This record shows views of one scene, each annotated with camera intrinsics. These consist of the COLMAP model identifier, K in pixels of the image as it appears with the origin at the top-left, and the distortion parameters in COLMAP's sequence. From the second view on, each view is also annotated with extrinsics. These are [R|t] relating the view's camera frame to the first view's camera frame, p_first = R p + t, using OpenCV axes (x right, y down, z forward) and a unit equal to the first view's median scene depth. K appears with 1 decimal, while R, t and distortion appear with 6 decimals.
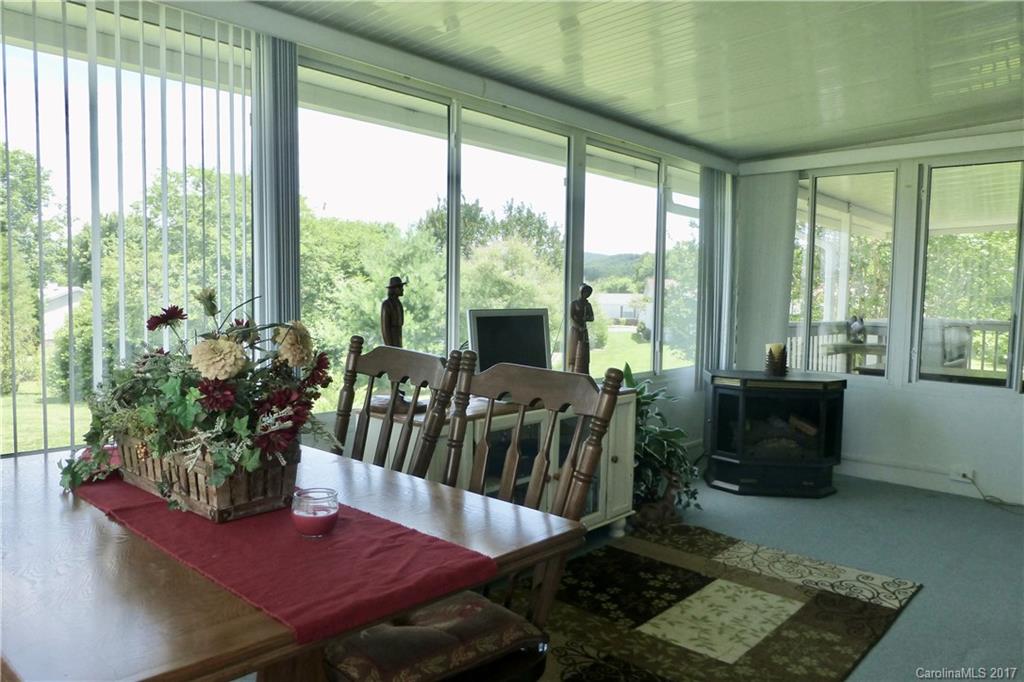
lens RADIAL K [[740.8, 0, 511.0], [0, 740.8, 345.9], [0, 0, 1]] dist [-0.033378, 0.006909]
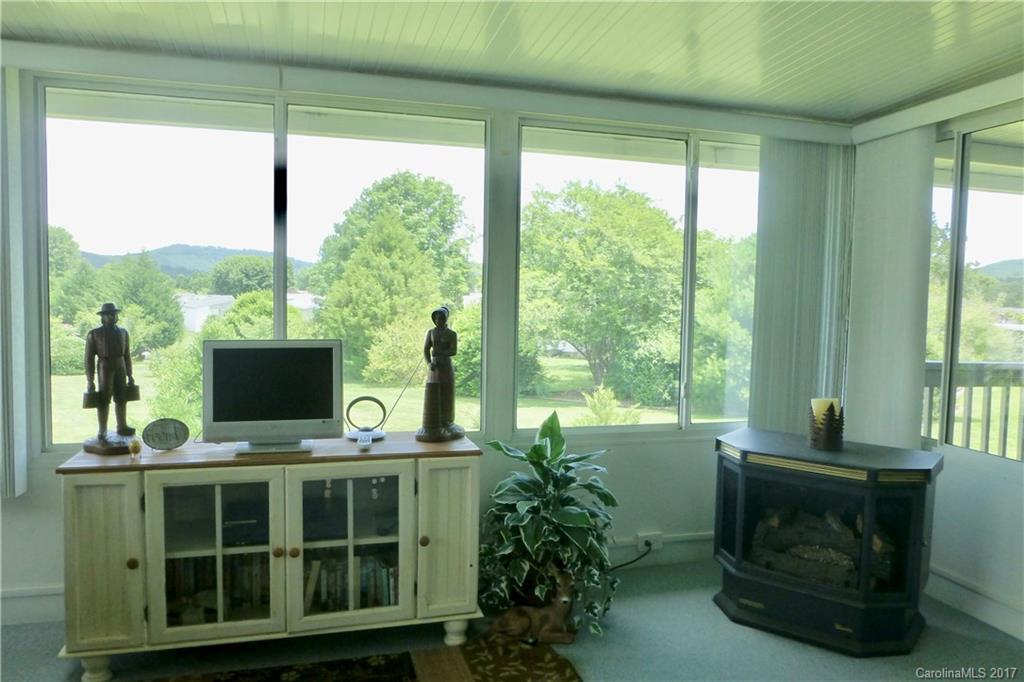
lens RADIAL K [[740.8, 0, 510.7], [0, 740.8, 337.3], [0, 0, 1]] dist [-0.033378, 0.006909]
pose [[0.850285, 0.031763, -0.525363, 0.103237], [-0.045016, 0.998908, -0.012464, -0.008231], [0.524394, 0.034248, 0.850787, 0.068403]]
